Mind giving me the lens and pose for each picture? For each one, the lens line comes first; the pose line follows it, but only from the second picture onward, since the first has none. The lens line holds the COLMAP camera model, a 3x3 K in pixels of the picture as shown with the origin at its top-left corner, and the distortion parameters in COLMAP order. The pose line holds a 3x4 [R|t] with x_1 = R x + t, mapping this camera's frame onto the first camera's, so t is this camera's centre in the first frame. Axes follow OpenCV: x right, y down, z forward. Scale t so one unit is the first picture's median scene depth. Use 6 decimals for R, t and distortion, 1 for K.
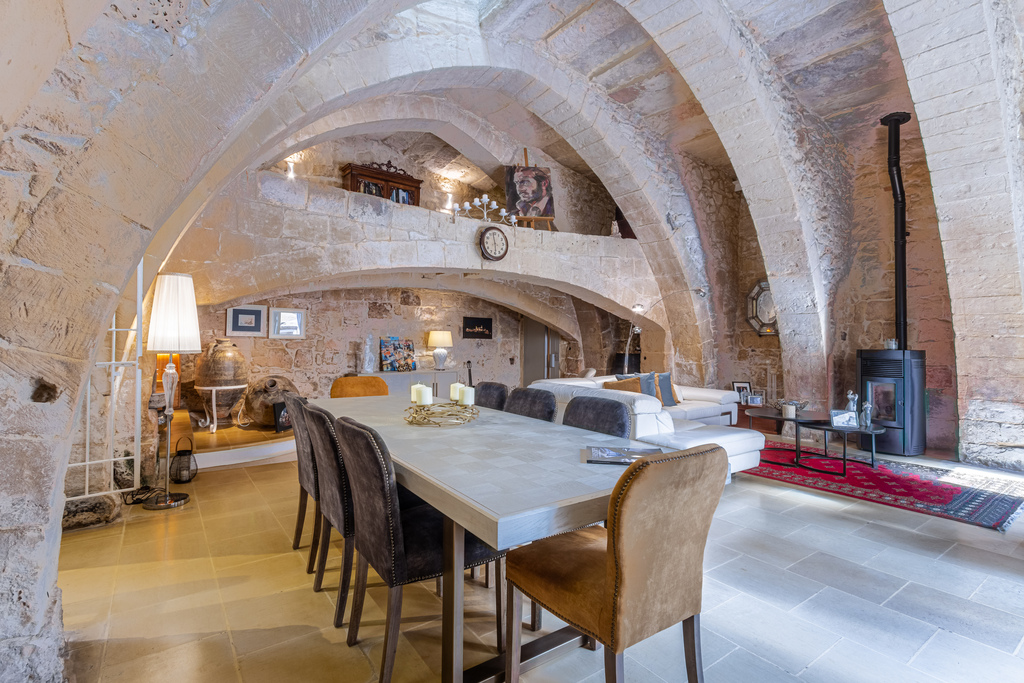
lens RADIAL K [[476.9, 0, 488.6], [0, 476.9, 337.4], [0, 0, 1]] dist [-0.001586, -0.000865]
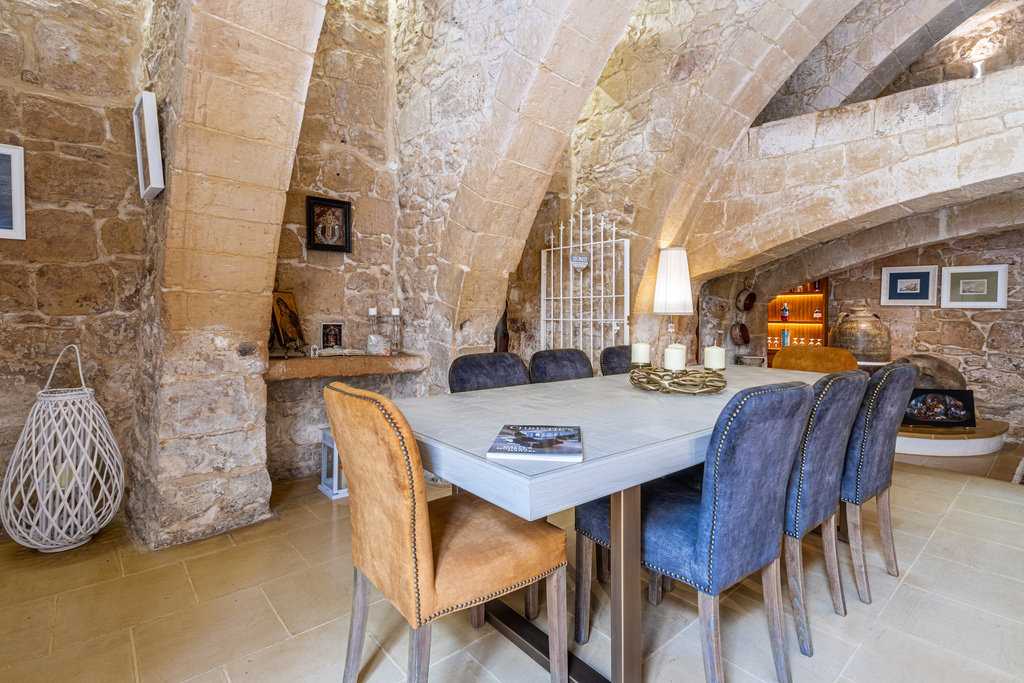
lens RADIAL K [[476.9, 0, 488.6], [0, 476.9, 337.4], [0, 0, 1]] dist [-0.001586, -0.000865]
pose [[0.094827, 0.044133, -0.994515, 0.399858], [-0.003283, 0.999025, 0.044020, 0.031201], [0.995488, -0.000909, 0.094879, 0.334465]]
